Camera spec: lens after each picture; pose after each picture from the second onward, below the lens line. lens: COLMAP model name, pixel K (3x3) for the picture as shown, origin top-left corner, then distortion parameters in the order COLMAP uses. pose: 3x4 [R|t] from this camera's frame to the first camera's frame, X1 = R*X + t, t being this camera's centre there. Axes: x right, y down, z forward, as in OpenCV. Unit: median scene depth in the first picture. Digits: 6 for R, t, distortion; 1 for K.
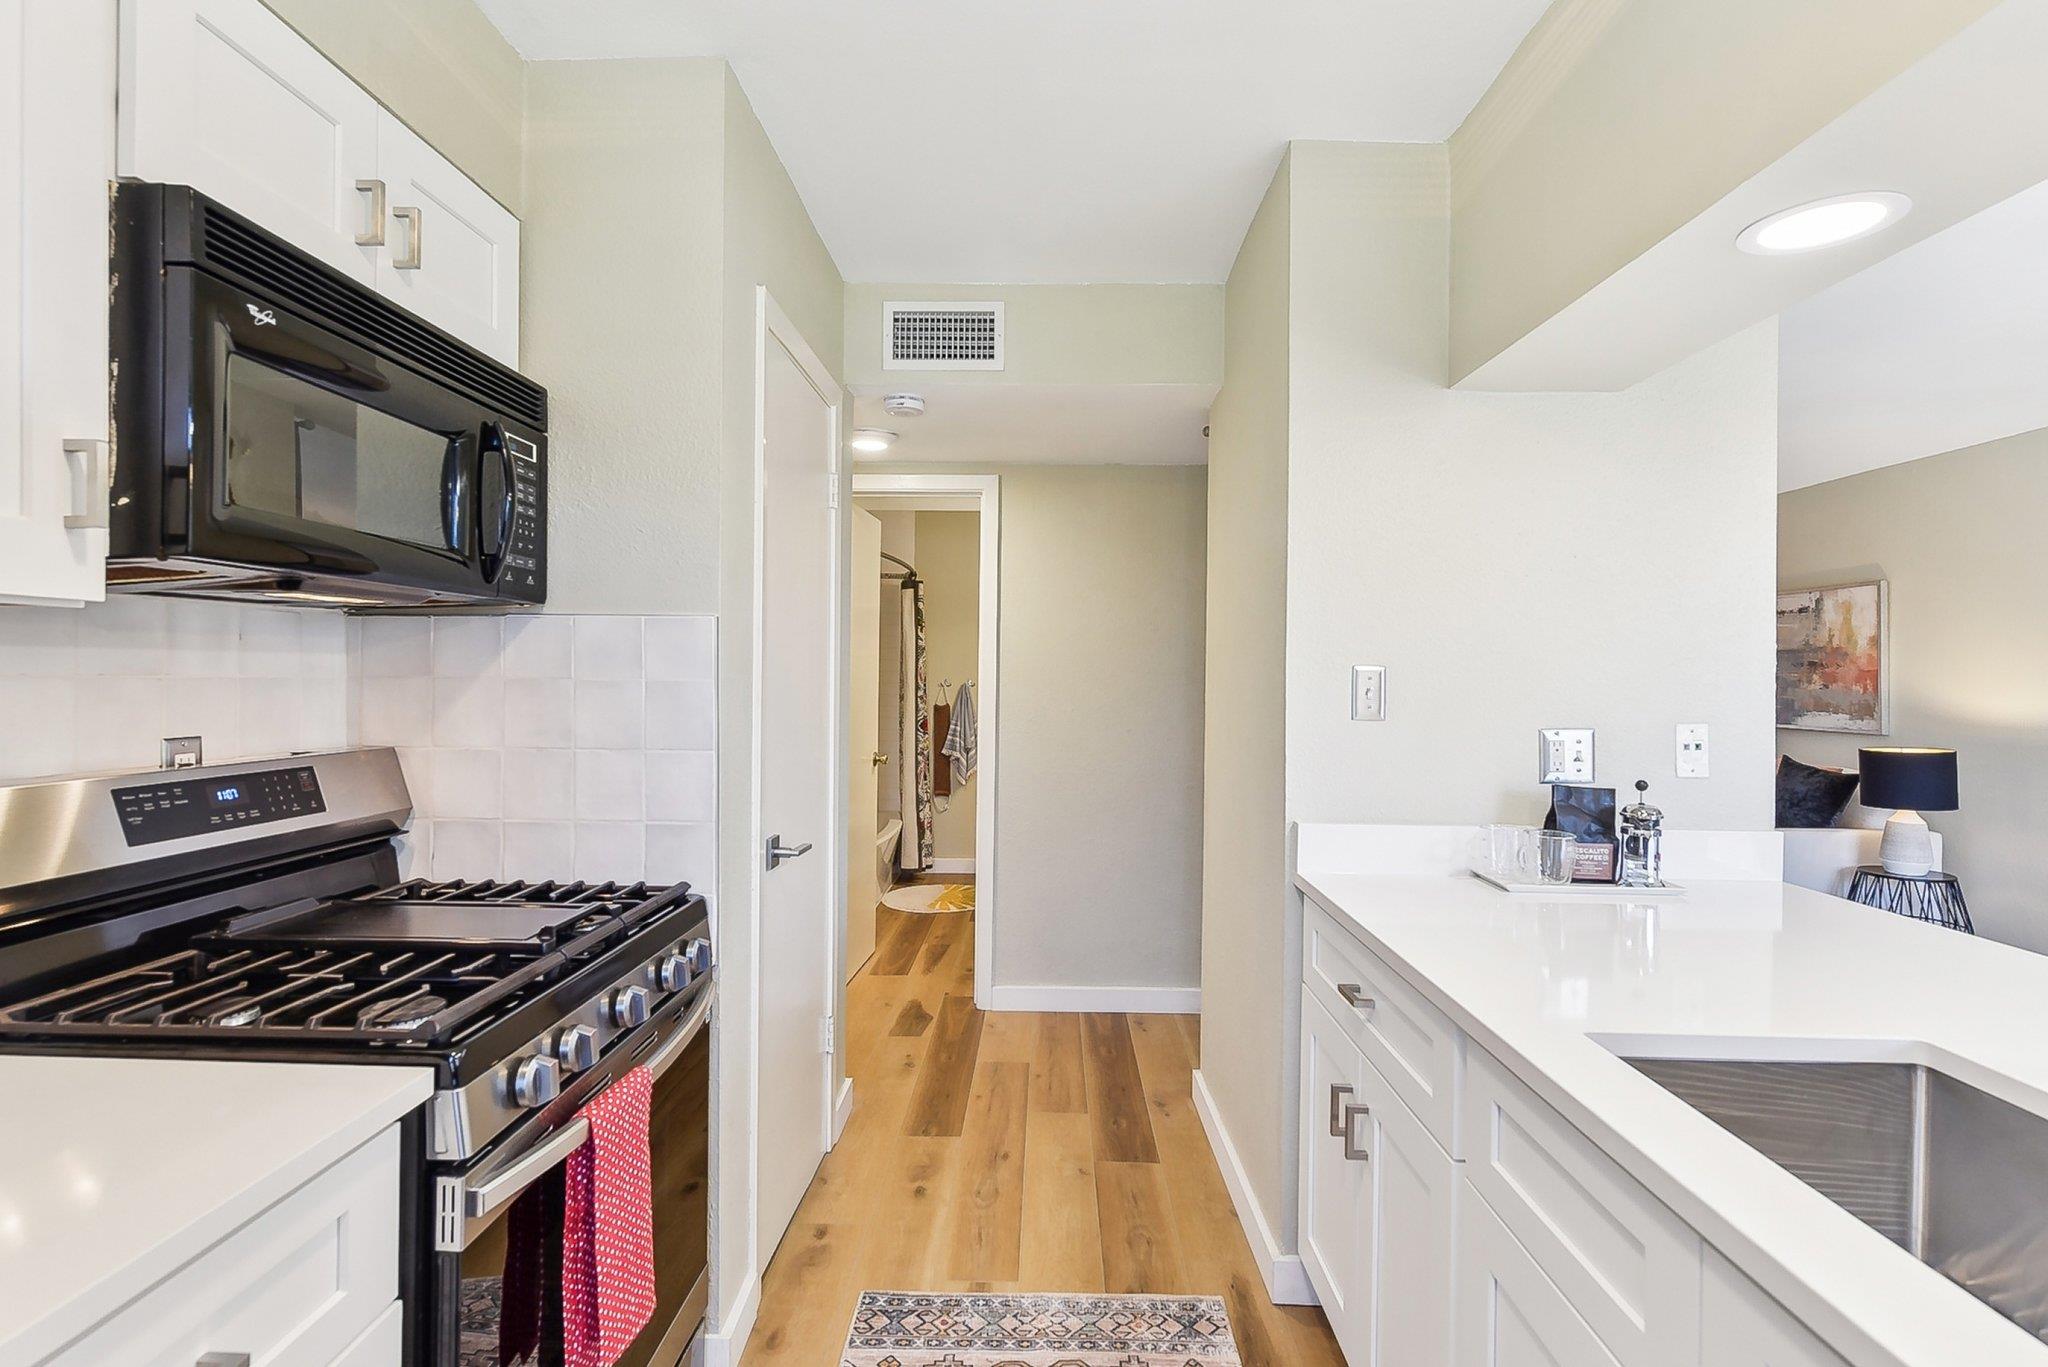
lens RADIAL K [[971.9, 0, 1024.0], [0, 971.9, 683.5], [0, 0, 1]] dist [0.001268, 0.000754]
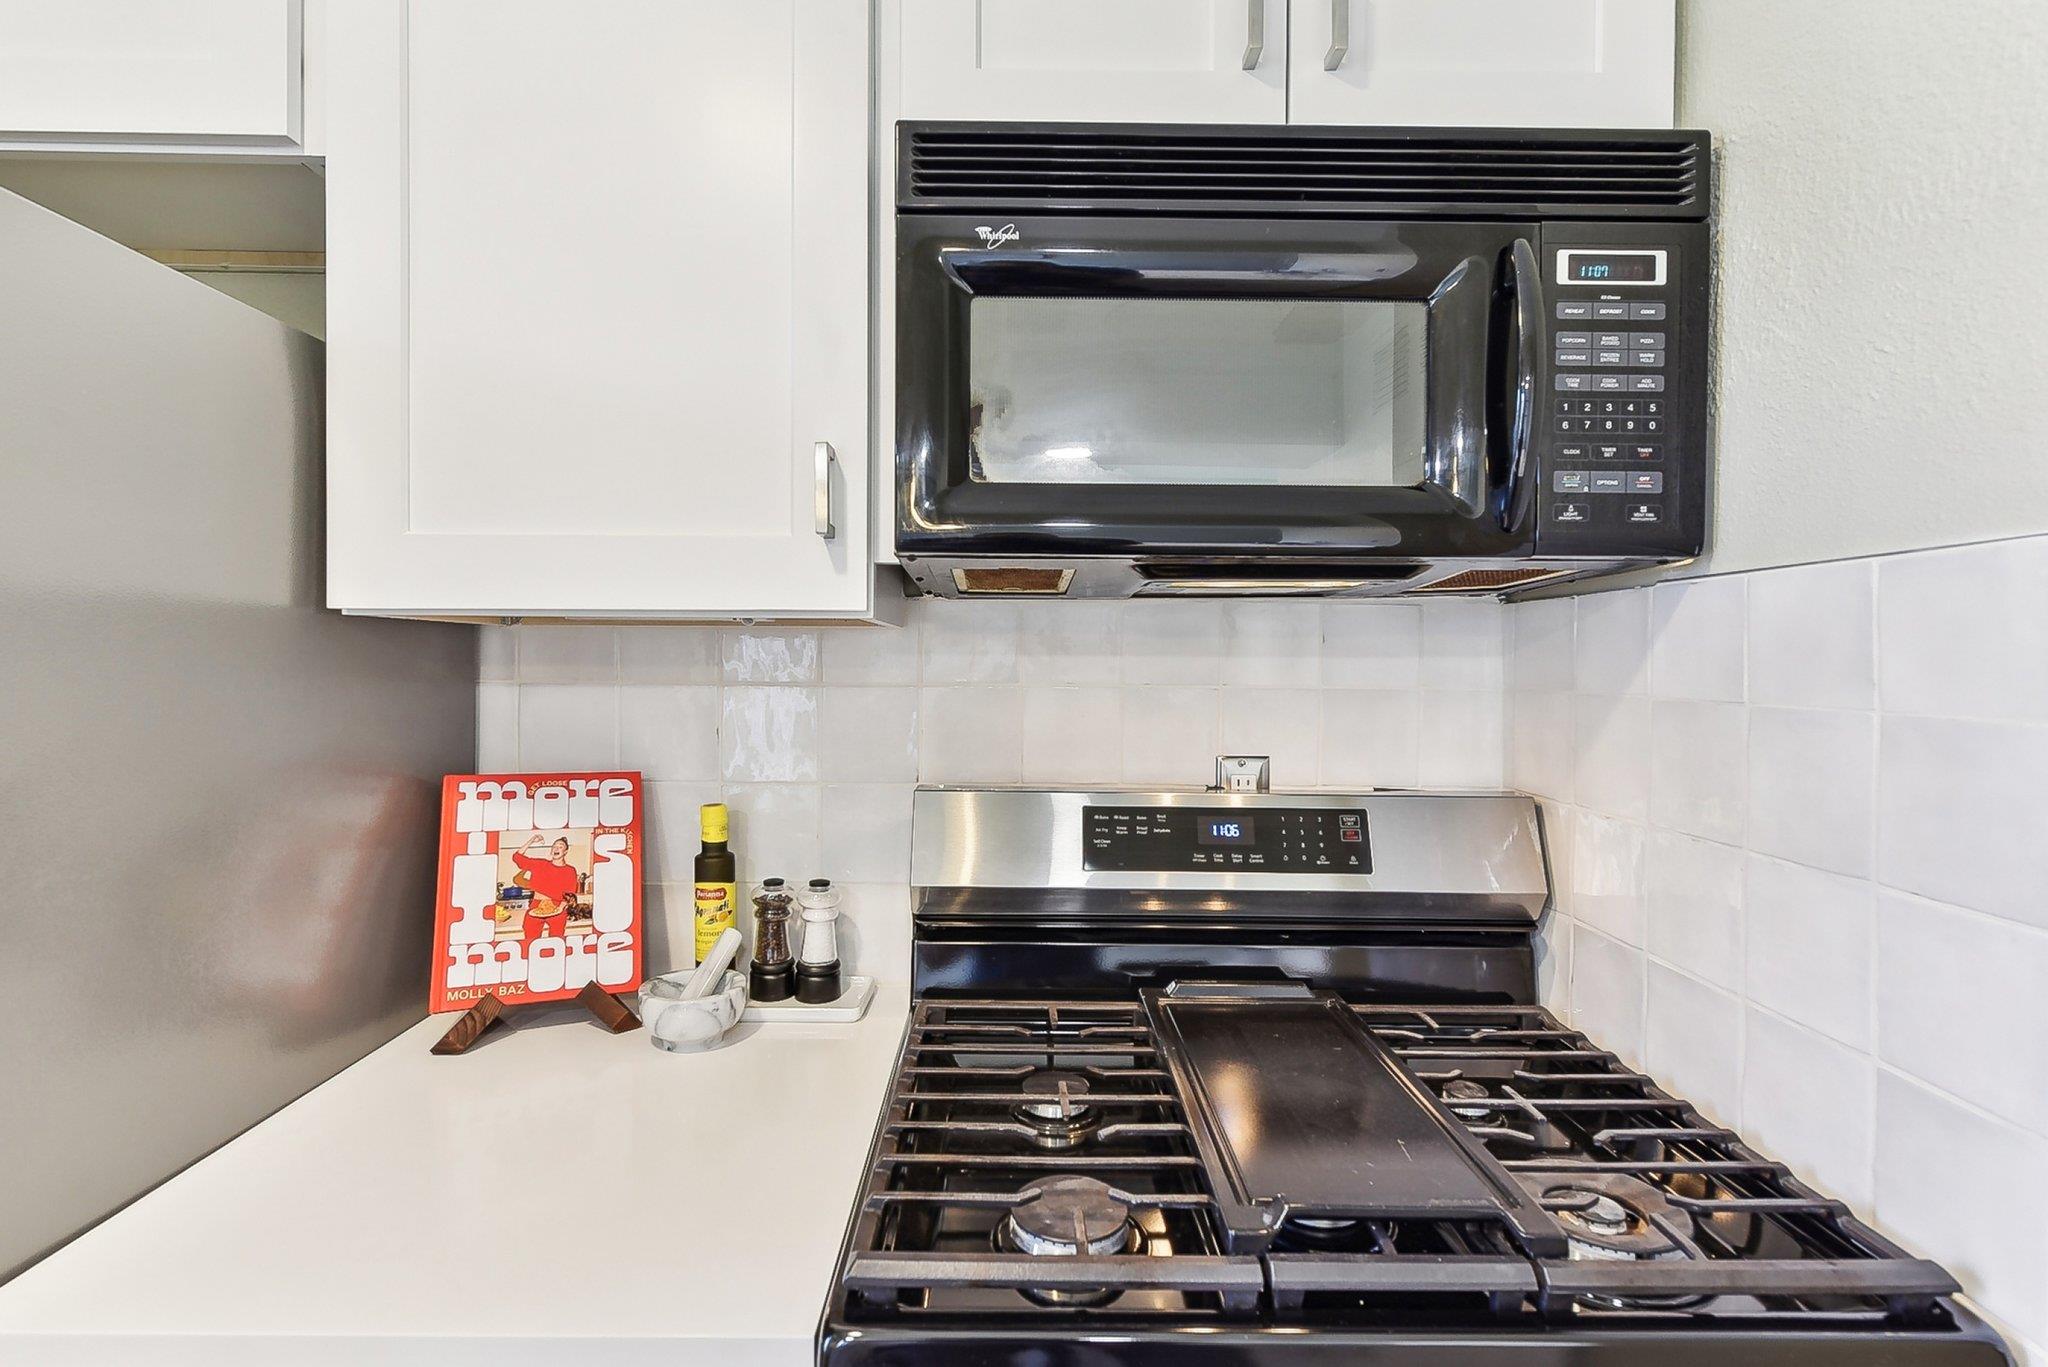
lens RADIAL K [[971.9, 0, 1024.0], [0, 971.9, 683.5], [0, 0, 1]] dist [0.001268, 0.000754]
pose [[0.030535, 0.015845, -0.999408, 0.006985], [-0.016593, 0.999745, 0.015343, -0.019864], [0.999396, 0.016115, 0.030790, 0.731041]]
